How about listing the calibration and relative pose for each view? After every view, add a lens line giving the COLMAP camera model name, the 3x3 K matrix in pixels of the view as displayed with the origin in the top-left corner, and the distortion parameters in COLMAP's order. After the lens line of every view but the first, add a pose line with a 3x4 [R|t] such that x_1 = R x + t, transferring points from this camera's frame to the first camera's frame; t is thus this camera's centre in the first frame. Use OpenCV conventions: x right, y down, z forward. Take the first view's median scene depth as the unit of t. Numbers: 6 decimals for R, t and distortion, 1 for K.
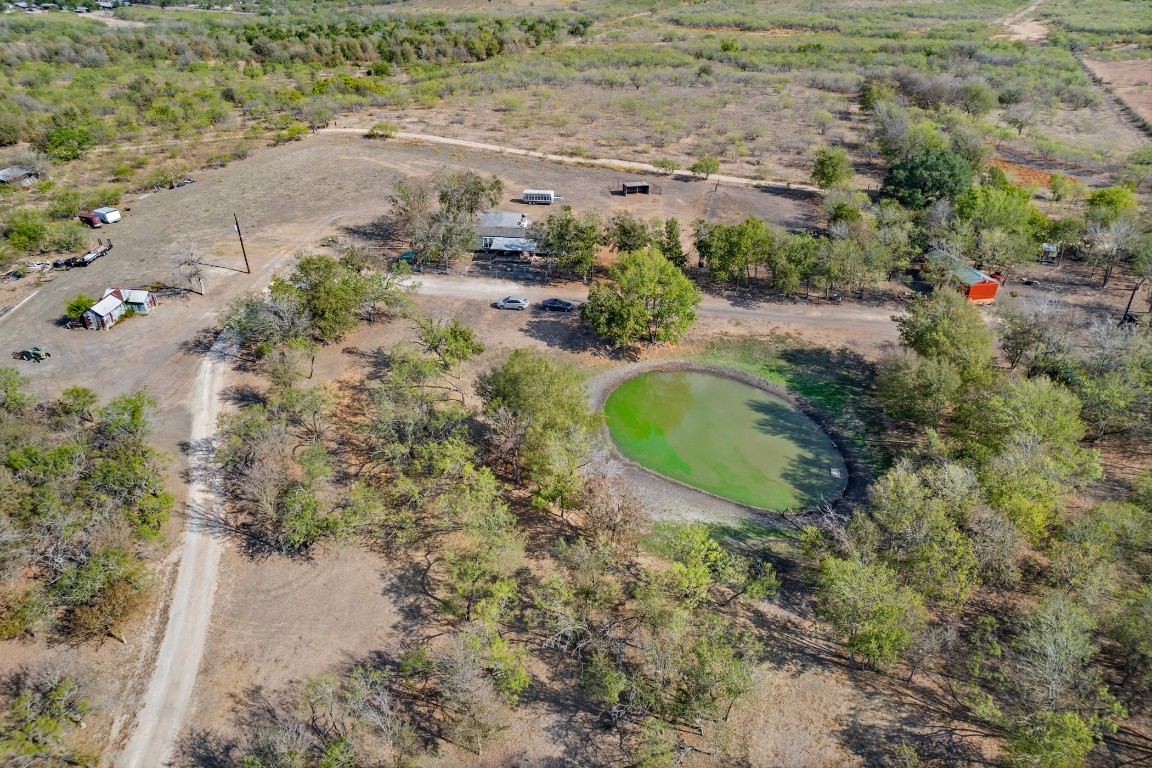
lens RADIAL K [[739.9, 0, 579.7], [0, 739.9, 384.3], [0, 0, 1]] dist [-0.072895, 0.061844]
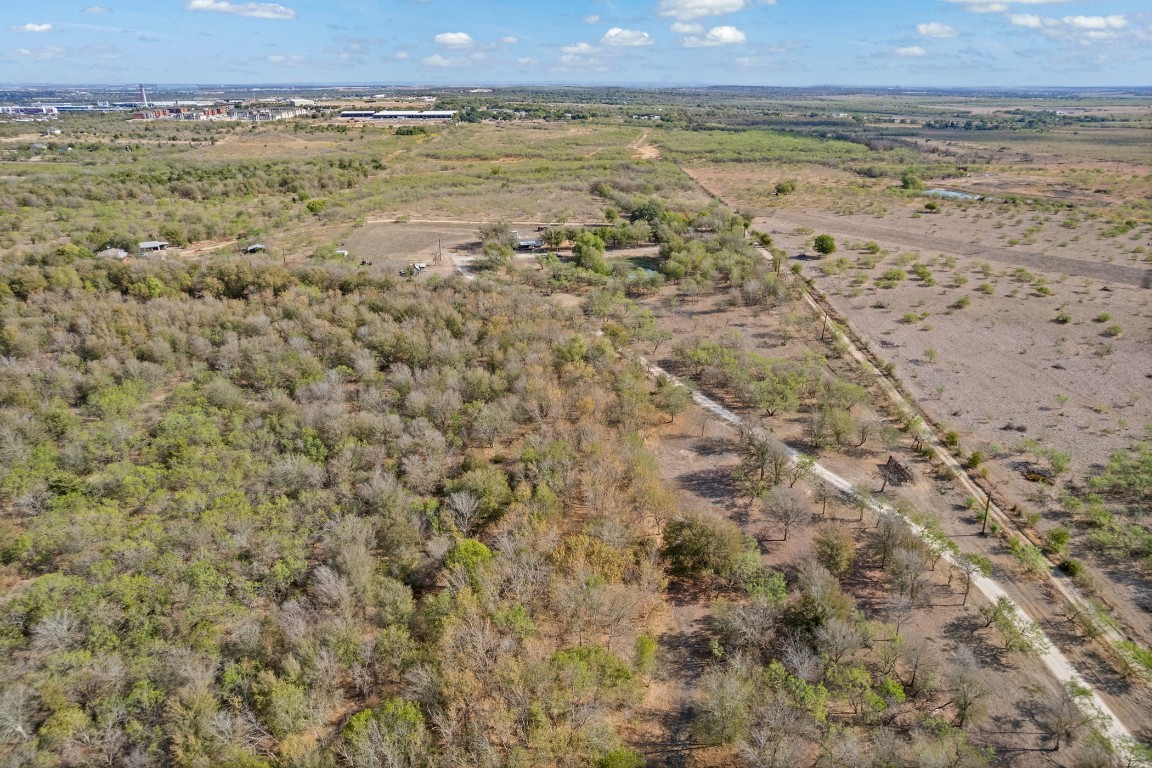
lens RADIAL K [[739.9, 0, 583.5], [0, 739.9, 386.6], [0, 0, 1]] dist [-0.072895, 0.061844]
pose [[0.903566, -0.160239, 0.397356, -0.339207], [0.215314, 0.971636, -0.097788, 0.204910], [-0.370416, 0.173914, 0.912439, -0.480453]]
